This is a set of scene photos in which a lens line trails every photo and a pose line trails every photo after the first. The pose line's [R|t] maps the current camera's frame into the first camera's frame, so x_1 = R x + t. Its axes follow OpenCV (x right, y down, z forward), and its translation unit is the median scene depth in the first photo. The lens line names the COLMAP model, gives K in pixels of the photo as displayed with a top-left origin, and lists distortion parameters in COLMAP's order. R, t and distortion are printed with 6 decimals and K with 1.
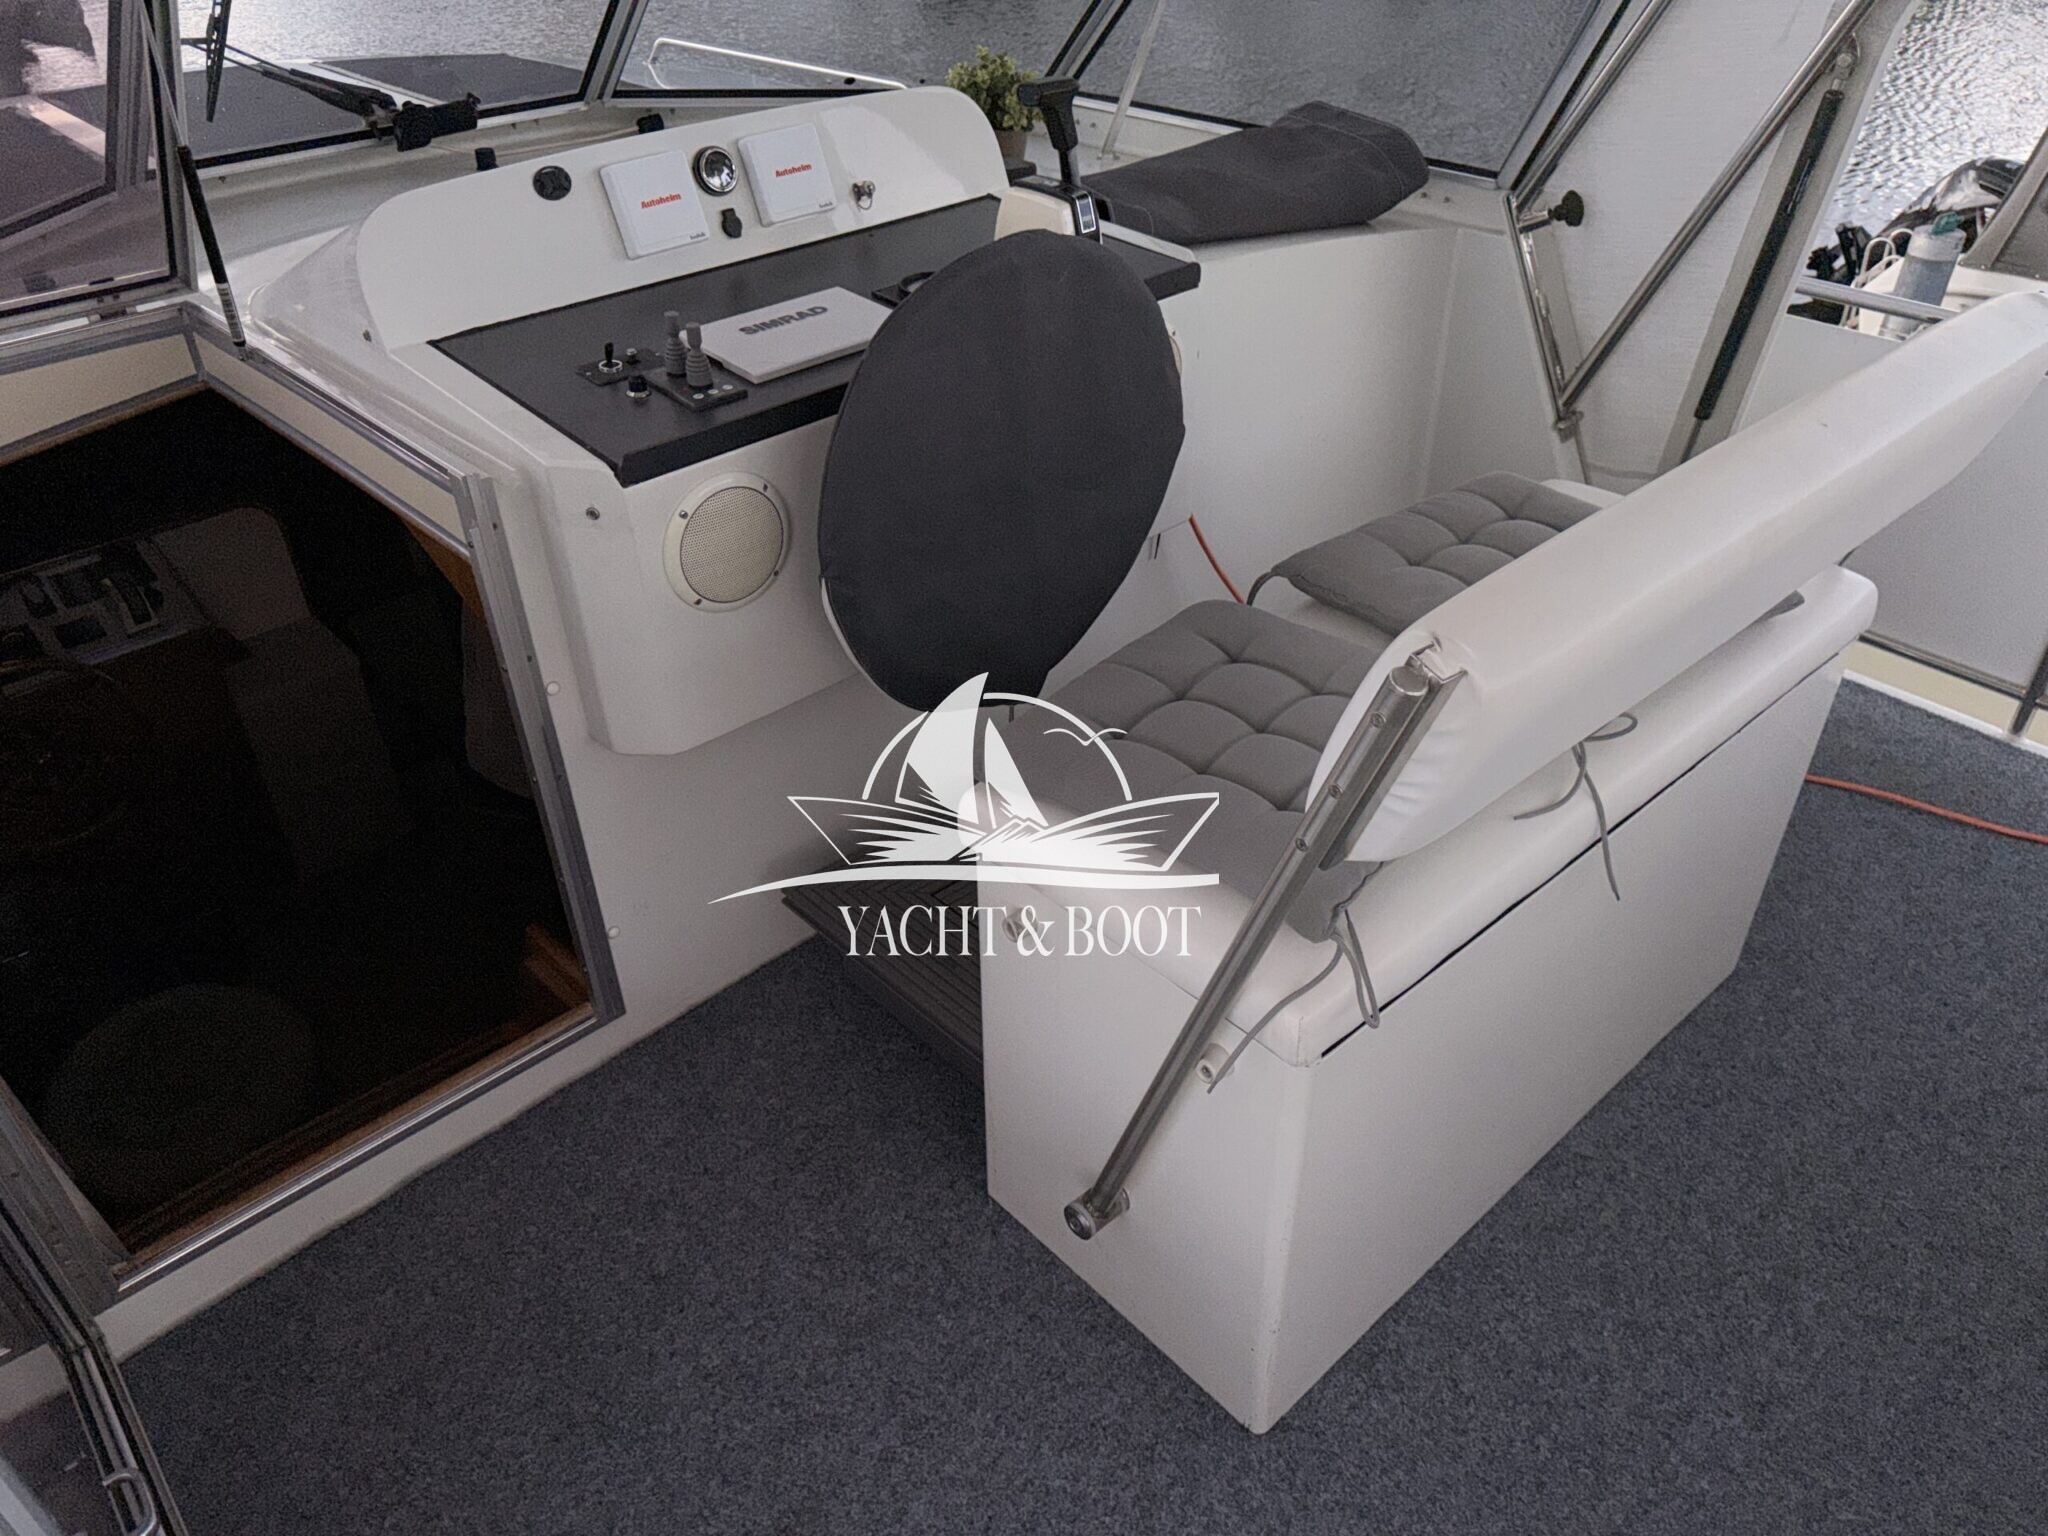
lens RADIAL K [[1457.9, 0, 996.8], [0, 1457.9, 797.6], [0, 0, 1]] dist [0.044394, -0.057729]
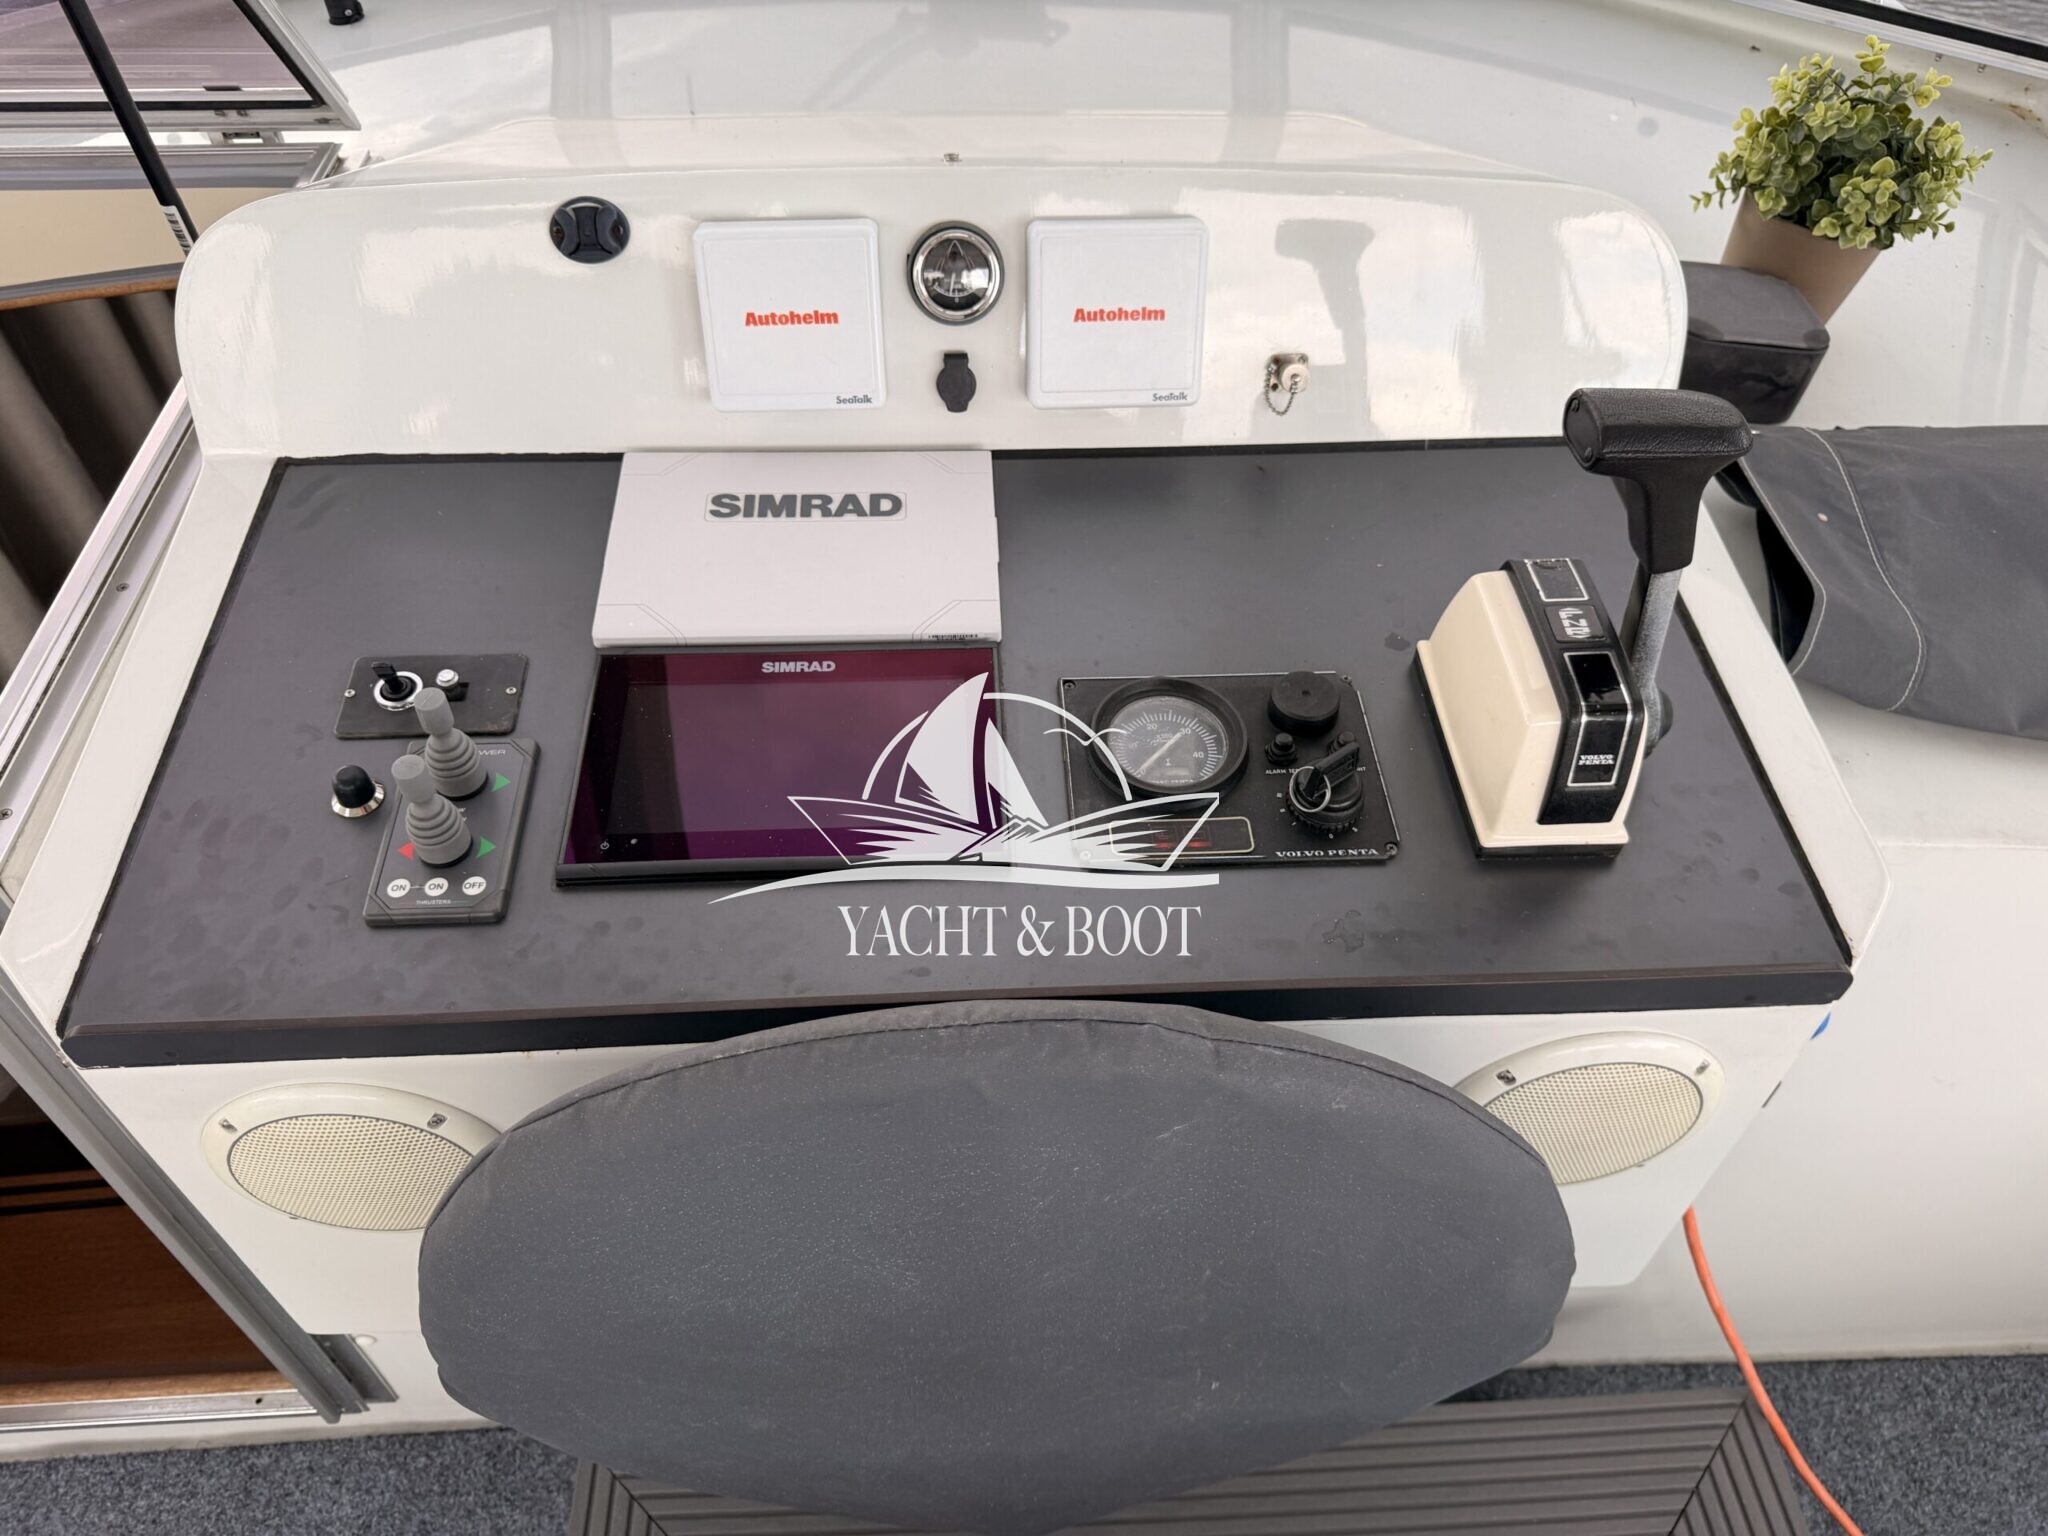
lens RADIAL K [[1457.9, 0, 1011.6], [0, 1457.9, 768.8], [0, 0, 1]] dist [0.044394, -0.057729]
pose [[0.776633, 0.495506, -0.388992, 0.089137], [-0.404274, 0.865598, 0.295471, -0.422904], [0.483118, -0.072213, 0.872572, 0.558167]]
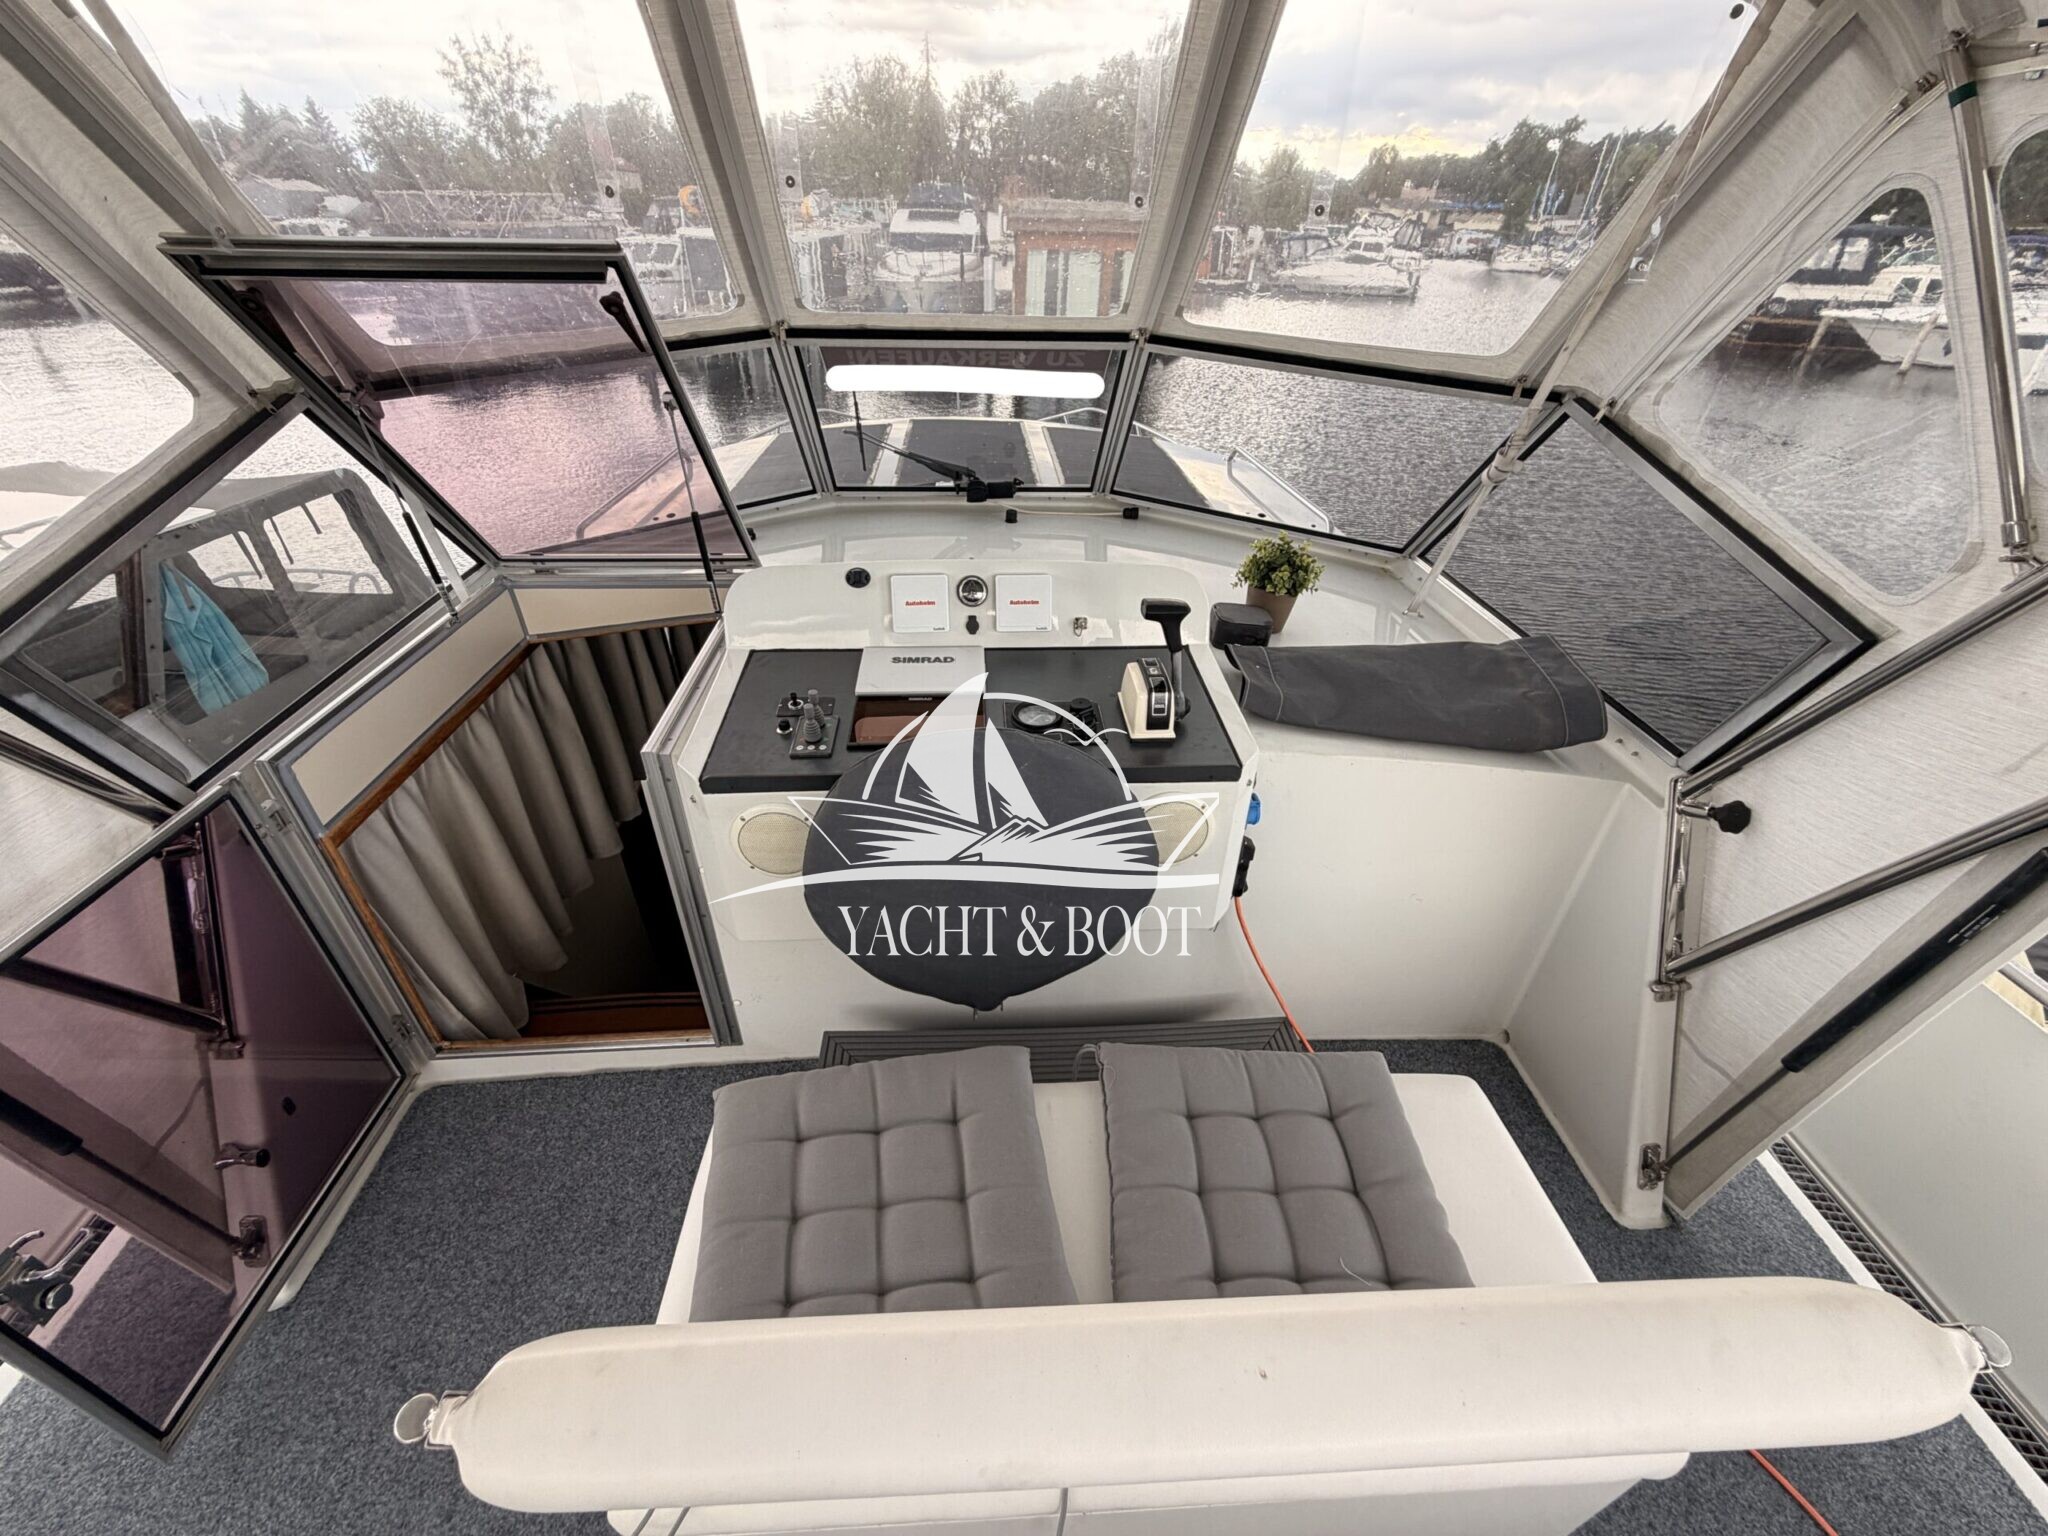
lens RADIAL K [[824.0, 0, 1016.8], [0, 824.0, 767.9], [0, 0, 1]] dist [0.000290, 0.000420]
pose [[0.779579, 0.382235, -0.496138, 0.329870], [-0.399051, 0.913698, 0.076905, -0.333199], [0.482716, 0.138031, 0.864831, 0.297713]]
